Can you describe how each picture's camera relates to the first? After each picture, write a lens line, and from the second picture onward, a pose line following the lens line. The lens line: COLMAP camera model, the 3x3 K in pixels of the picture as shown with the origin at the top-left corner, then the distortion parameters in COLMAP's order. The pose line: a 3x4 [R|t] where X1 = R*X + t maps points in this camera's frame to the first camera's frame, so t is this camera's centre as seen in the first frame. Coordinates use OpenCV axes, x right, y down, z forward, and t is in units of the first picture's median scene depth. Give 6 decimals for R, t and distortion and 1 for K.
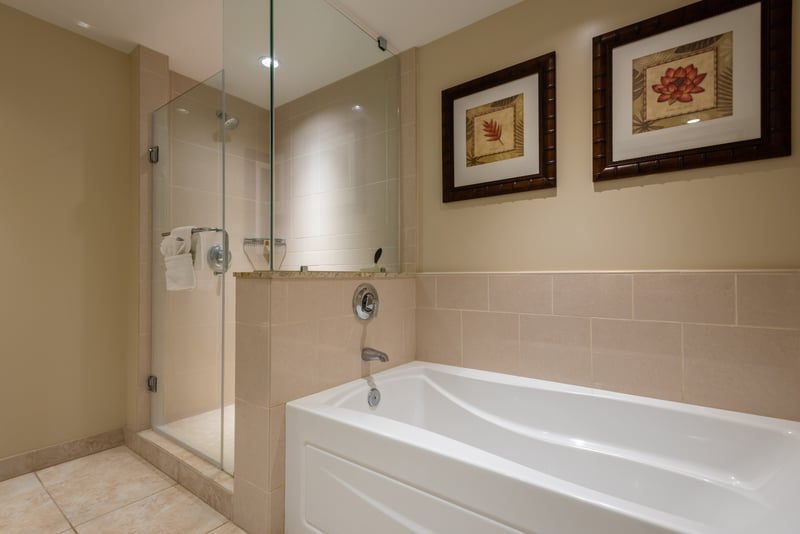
lens RADIAL K [[385.9, 0, 400.0], [0, 385.9, 267.0], [0, 0, 1]] dist [0.013045, -0.000422]
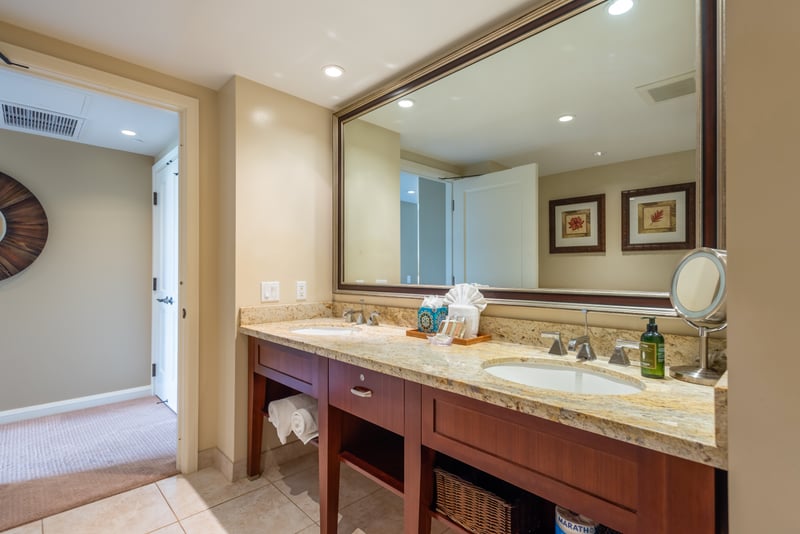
lens RADIAL K [[385.9, 0, 400.0], [0, 385.9, 267.0], [0, 0, 1]] dist [0.013045, -0.000422]
pose [[0.990876, 0.000519, -0.134779, -0.524930], [0.000800, 0.999952, 0.009735, -0.148537], [0.134777, -0.009754, 0.990828, -1.529703]]
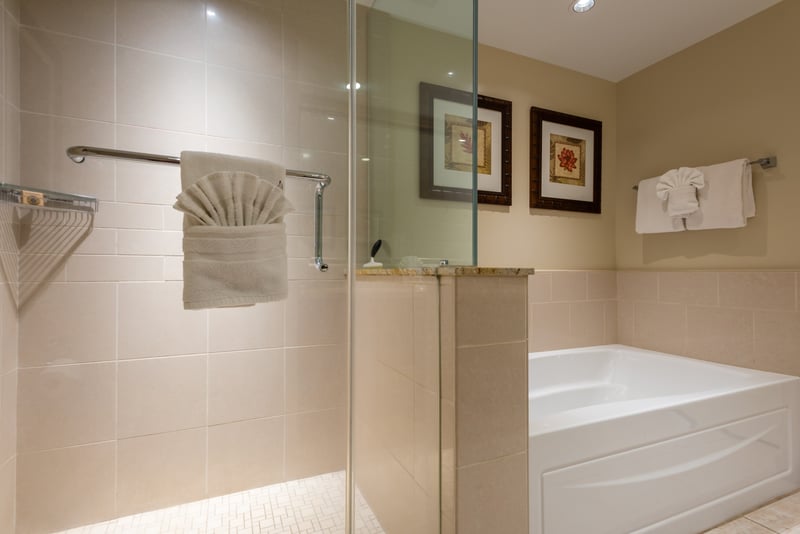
lens RADIAL K [[385.9, 0, 400.0], [0, 385.9, 267.0], [0, 0, 1]] dist [0.013045, -0.000422]
pose [[0.472957, 0.015882, 0.880942, -0.960538], [-0.017931, 0.999804, -0.008398, 0.017744], [-0.880903, -0.011824, 0.473149, 0.745056]]
